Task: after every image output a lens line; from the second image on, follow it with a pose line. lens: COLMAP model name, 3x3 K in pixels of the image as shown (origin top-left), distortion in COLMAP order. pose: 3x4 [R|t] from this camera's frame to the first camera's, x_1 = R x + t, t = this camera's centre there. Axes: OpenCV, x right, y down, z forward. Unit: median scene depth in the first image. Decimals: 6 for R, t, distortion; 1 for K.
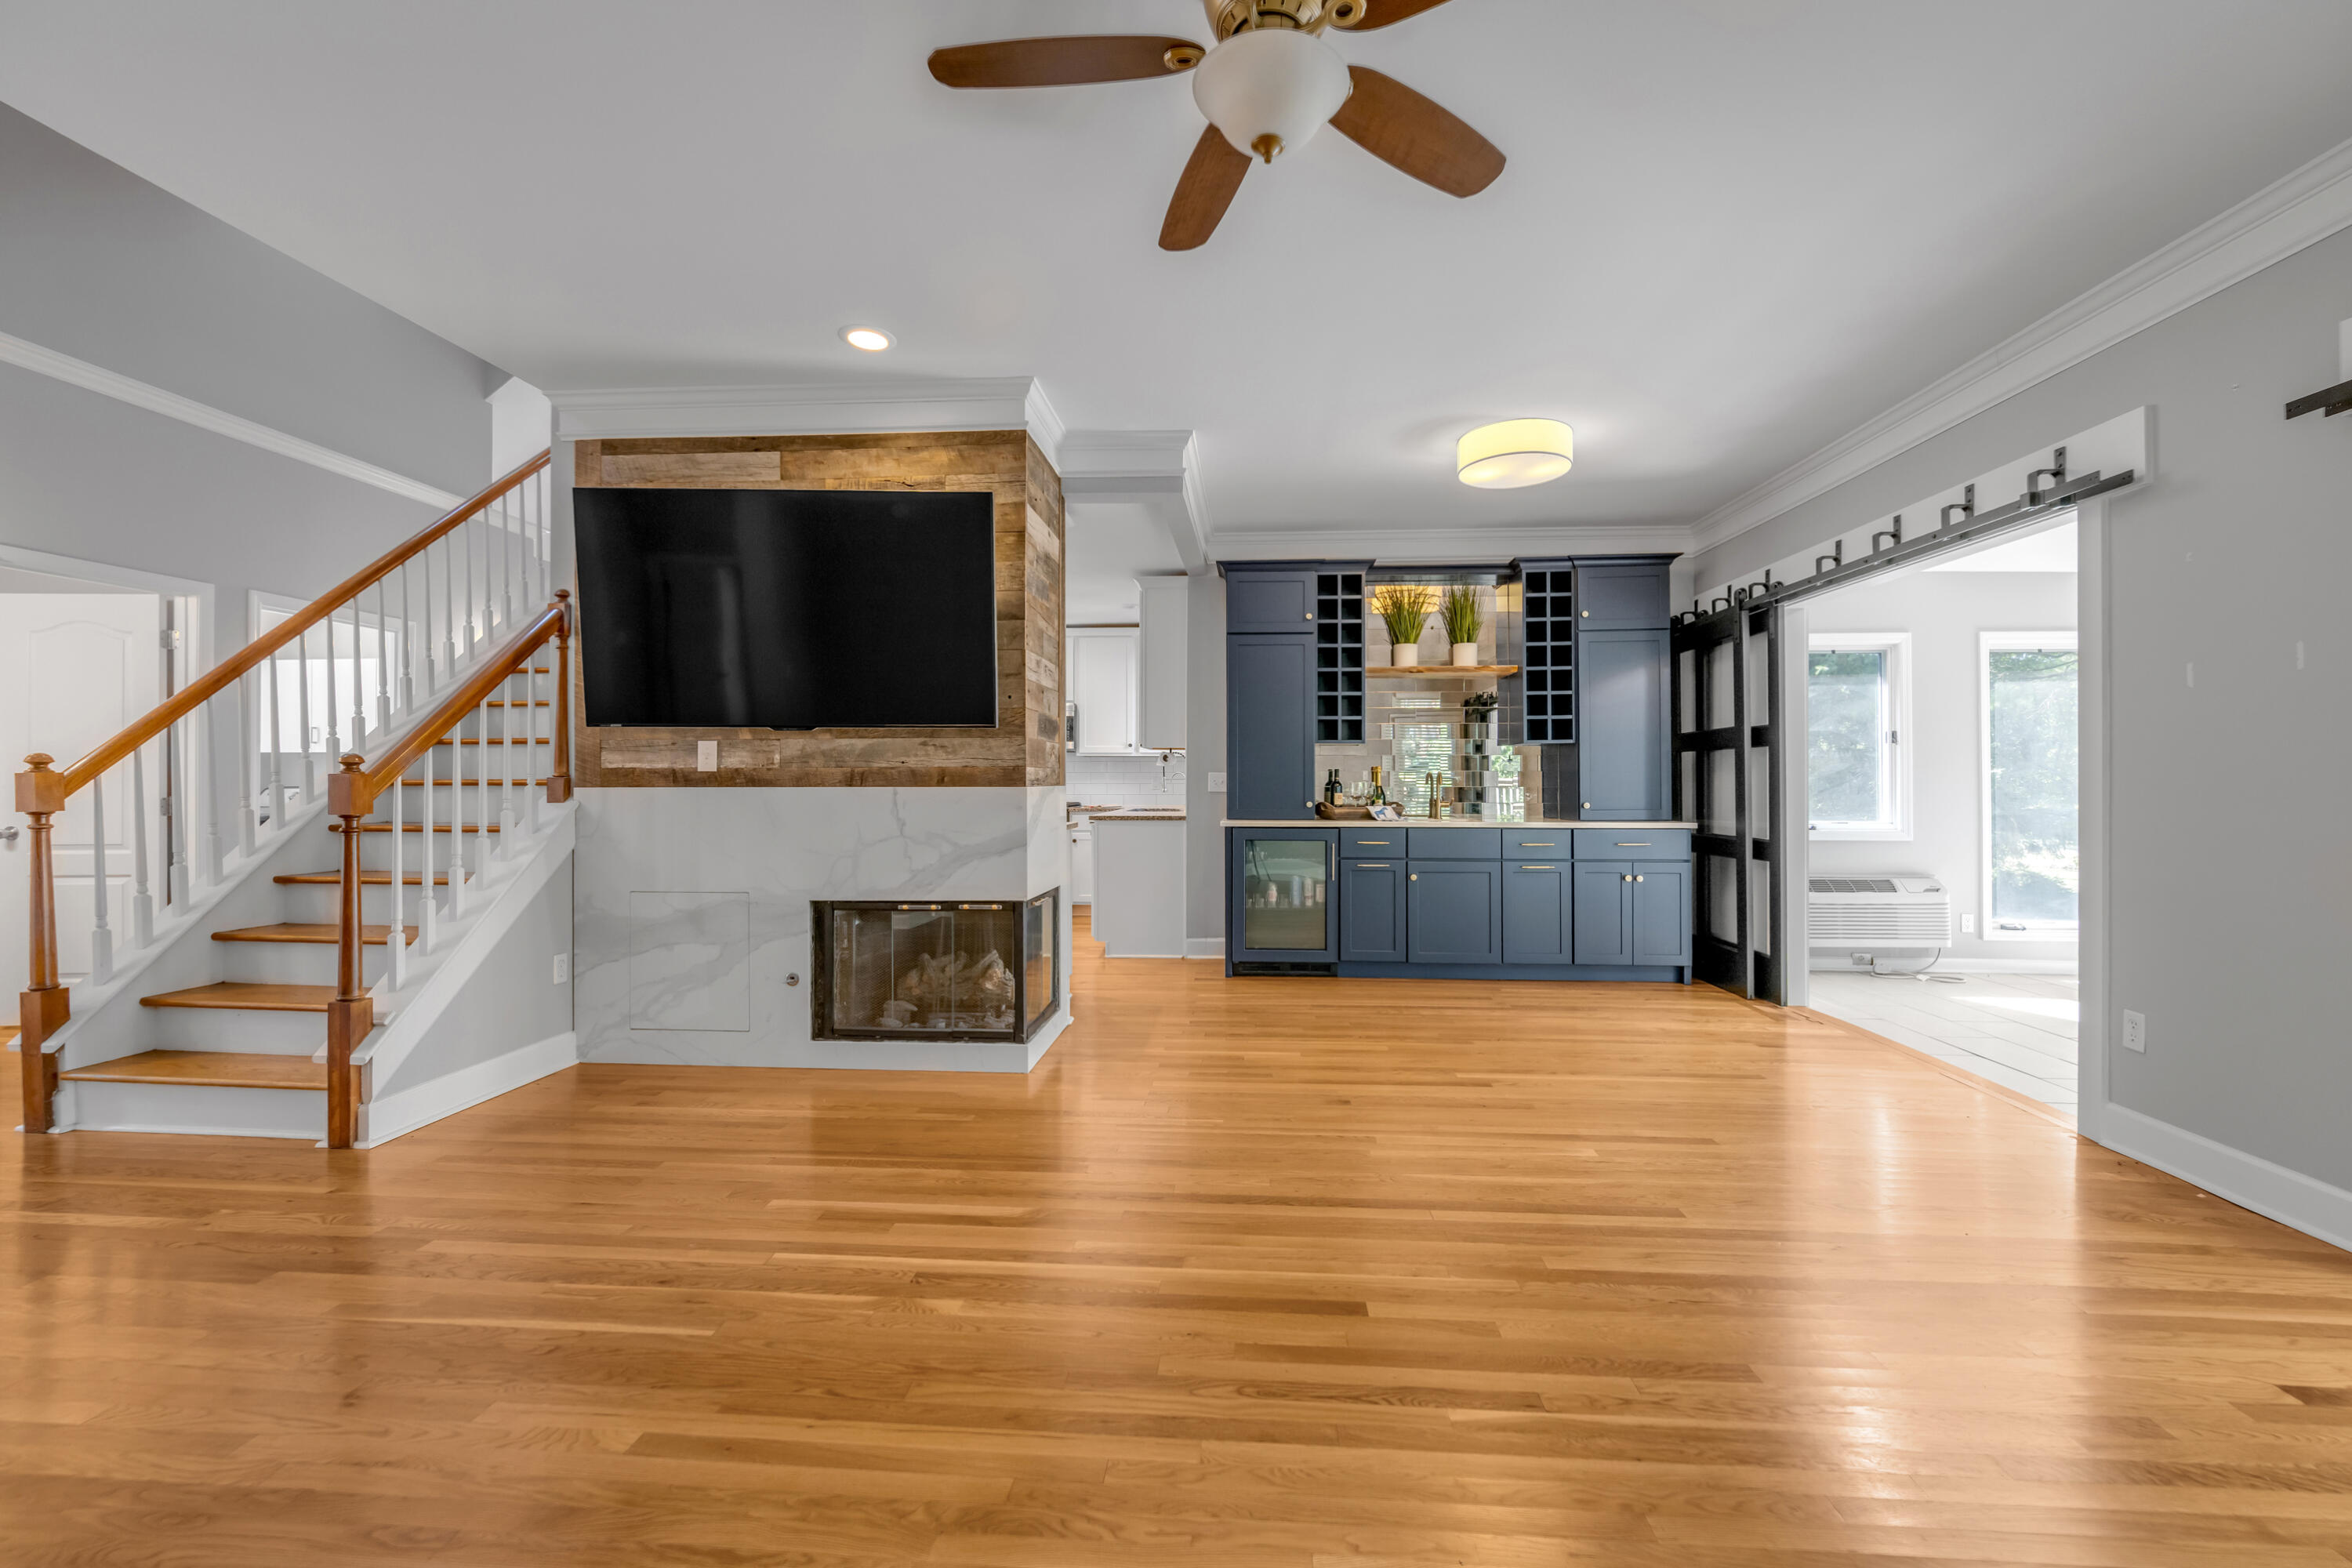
lens RADIAL K [[957.8, 0, 1193.5], [0, 957.8, 778.0], [0, 0, 1]] dist [0.000142, 0.000216]
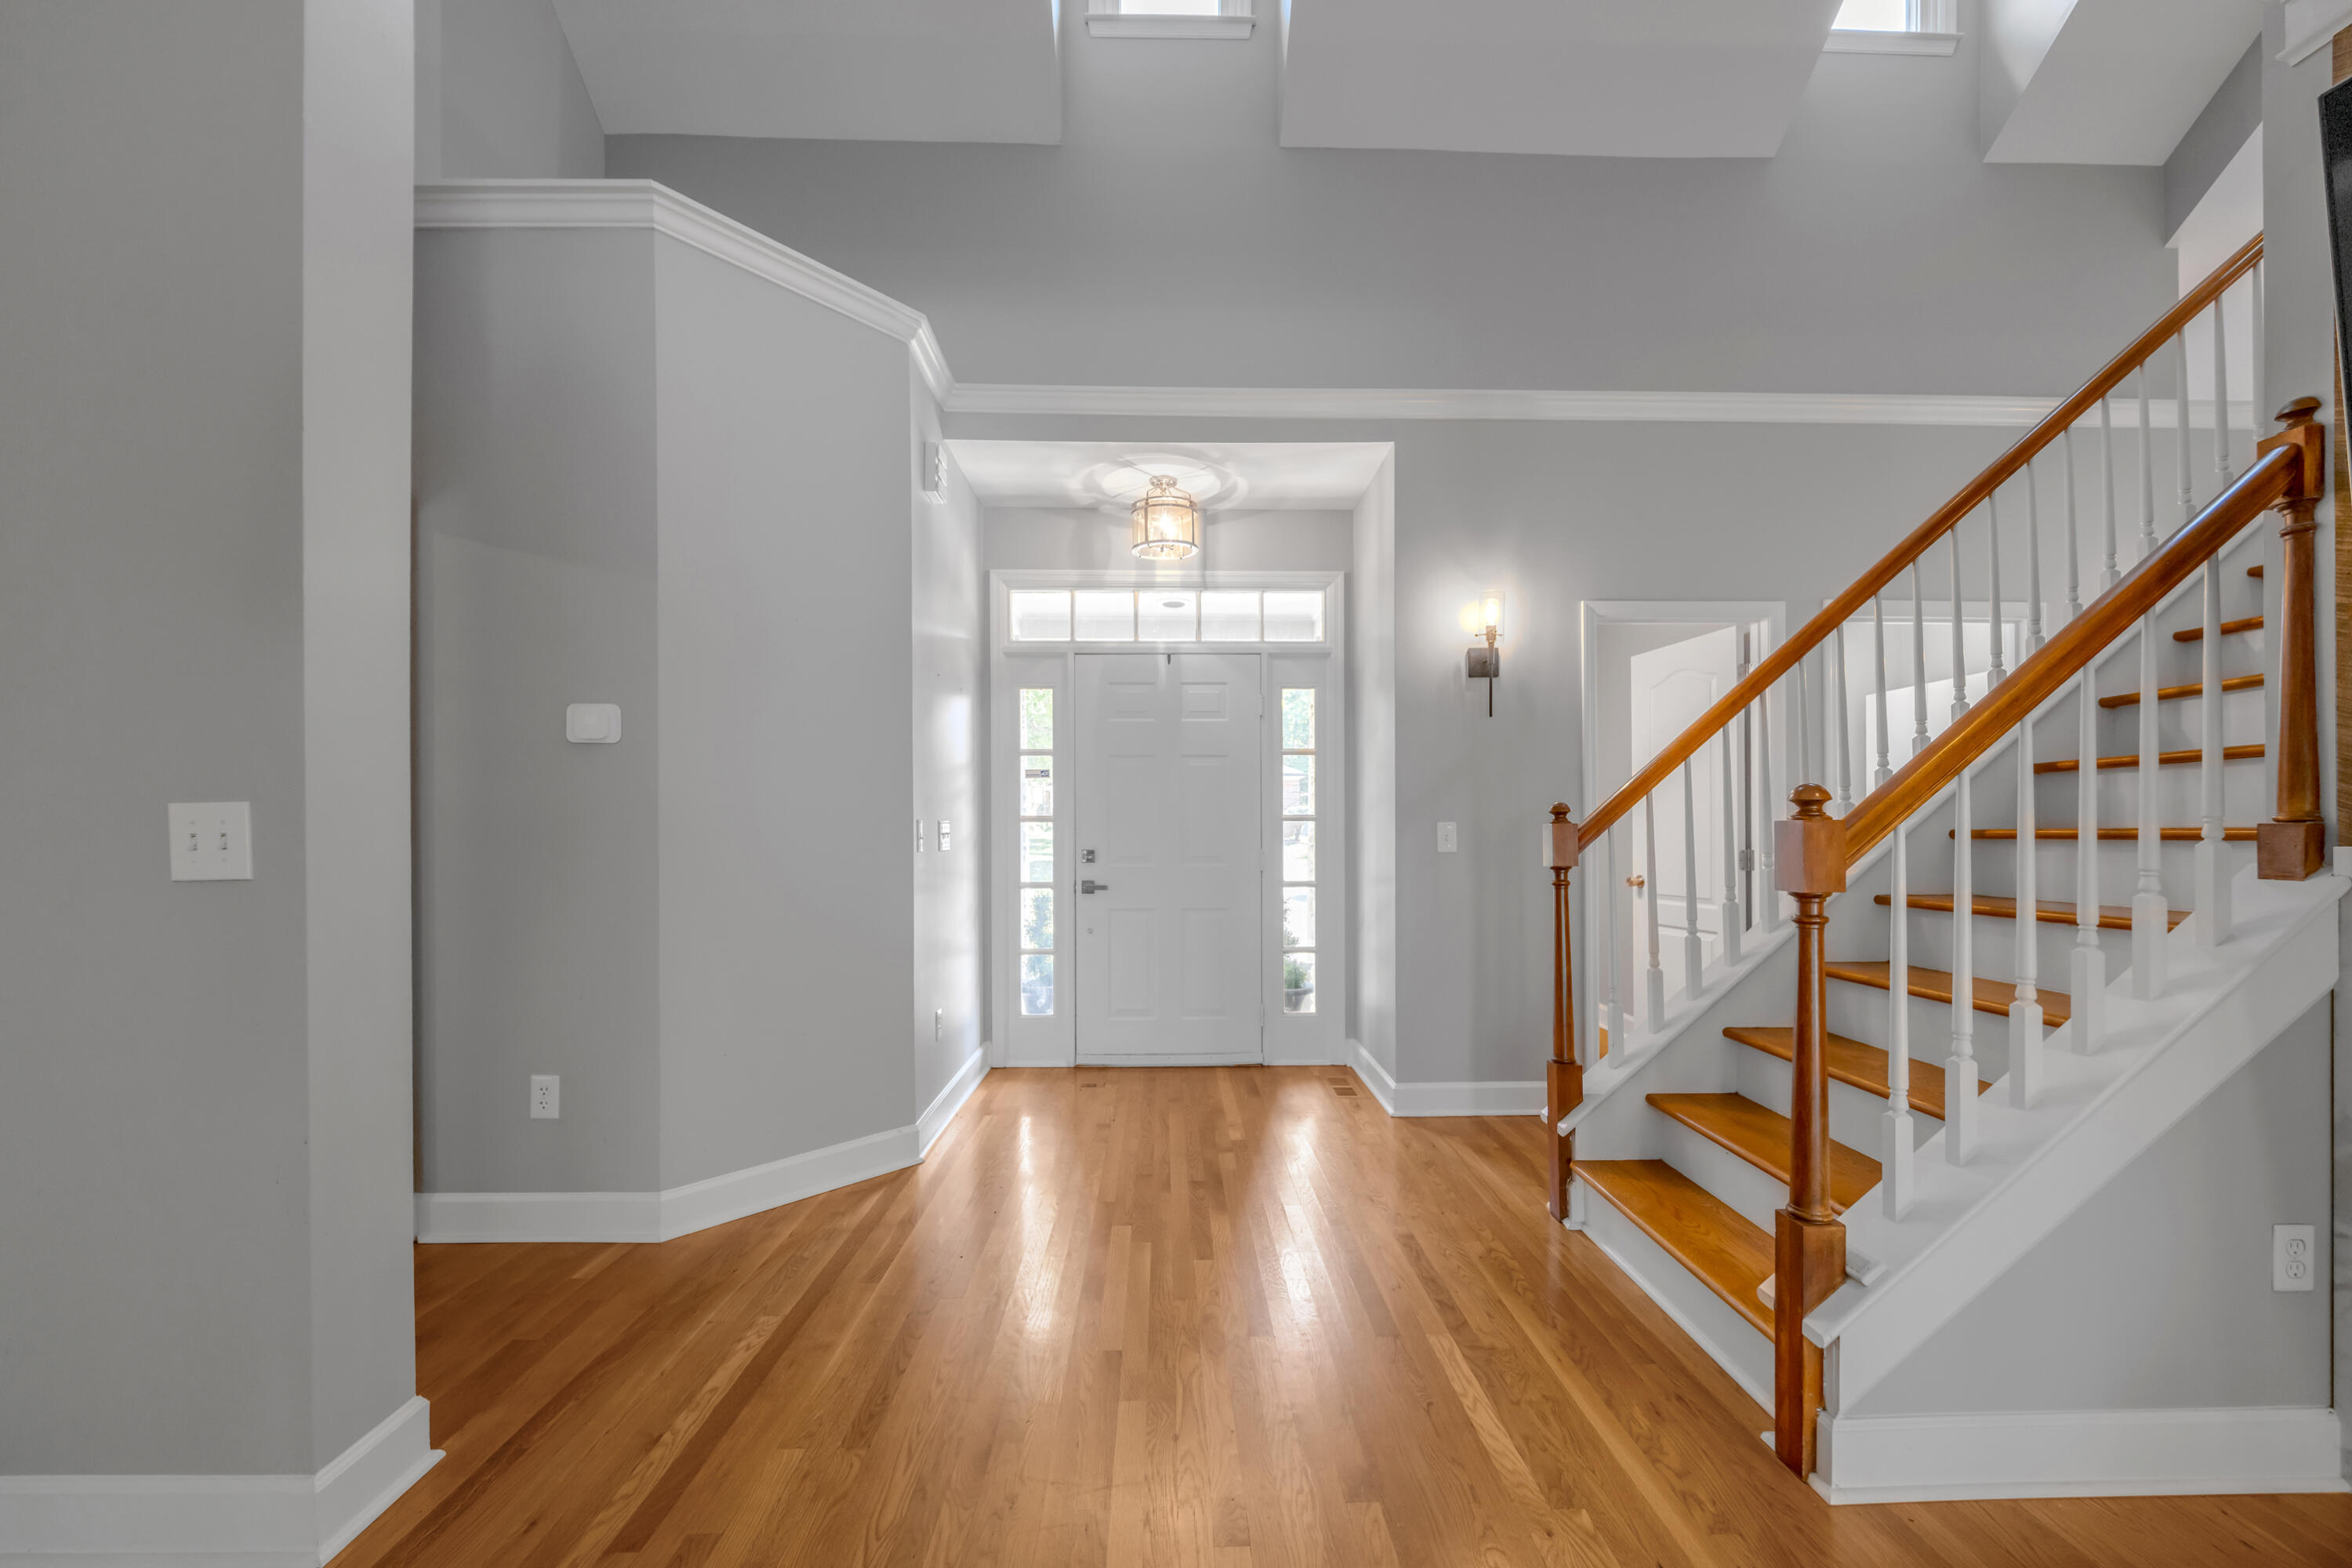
lens RADIAL K [[940.8, 0, 1189.8], [0, 940.8, 834.3], [0, 0, 1]] dist [-0.002440, -0.000078]
pose [[0.097402, 0.001781, -0.995243, -0.317495], [0.005624, 0.999981, 0.002339, 0.001094], [0.995229, -0.005825, 0.097391, 0.510992]]
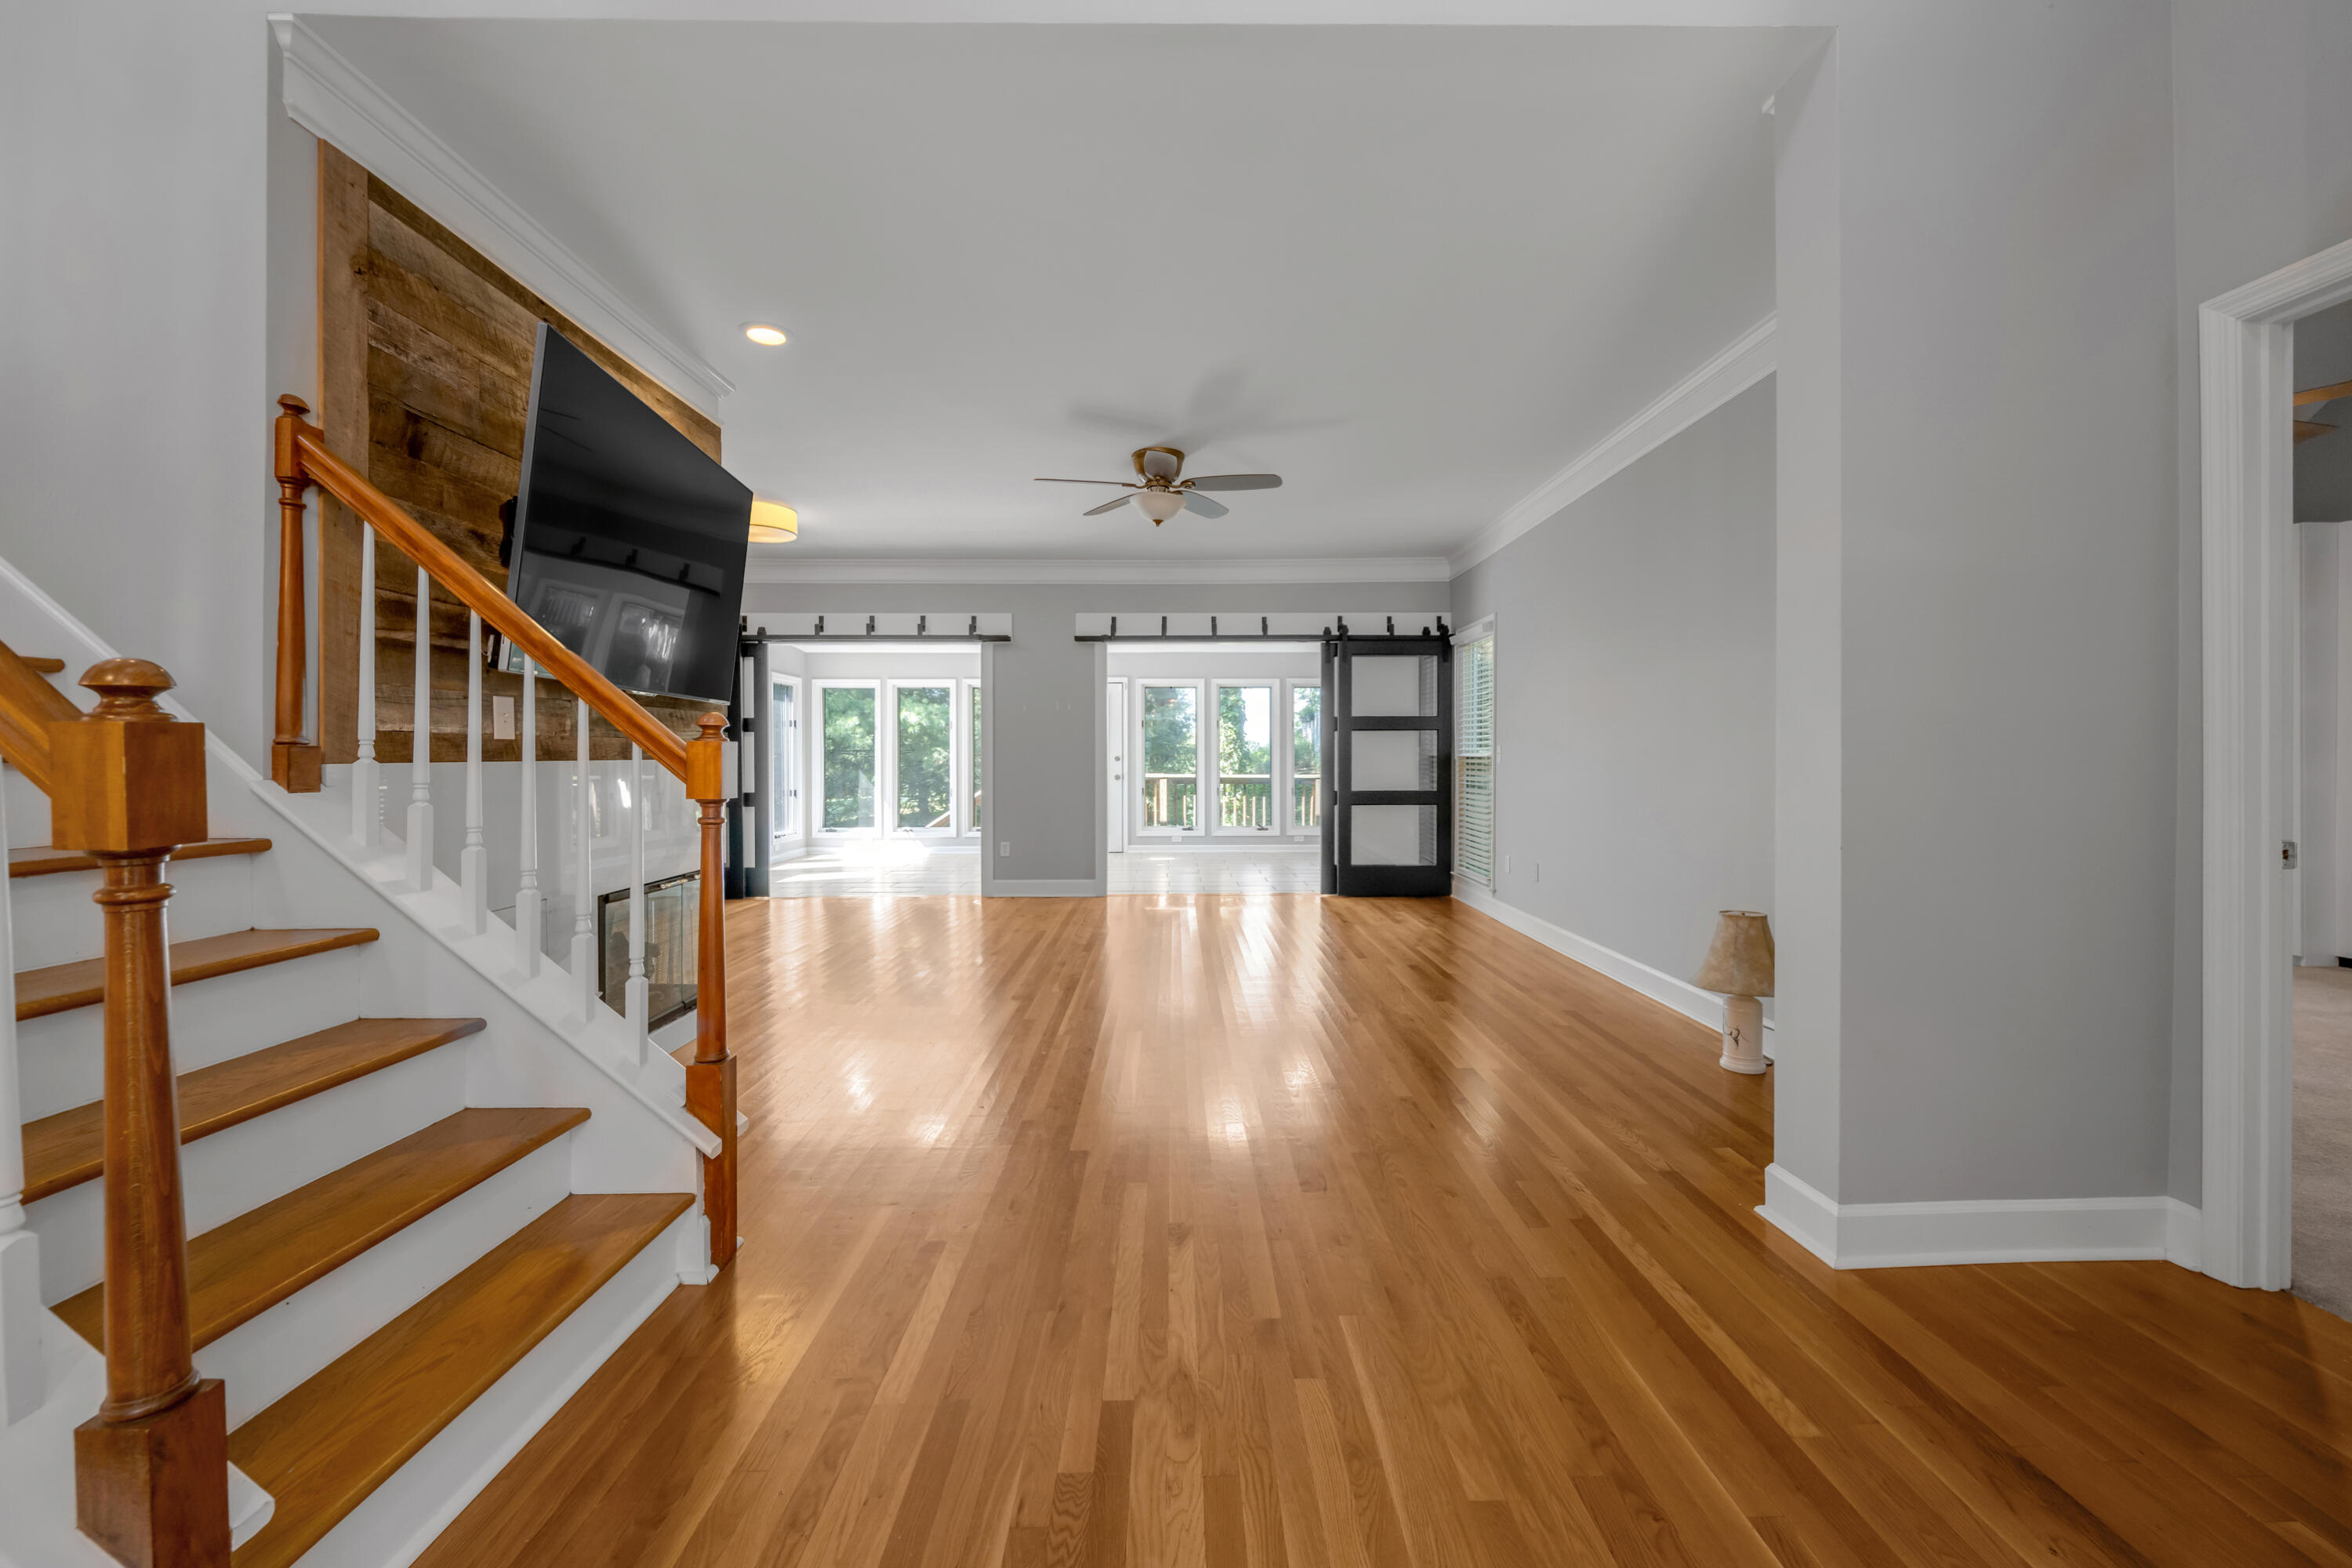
lens RADIAL K [[928.5, 0, 1173.4], [0, 928.5, 760.1], [0, 0, 1]] dist [-0.003254, -0.000054]
pose [[-0.068807, -0.003874, 0.997622, -1.393326], [-0.002430, 0.999990, 0.003716, 0.005880], [-0.997627, -0.002169, -0.068816, 0.621094]]
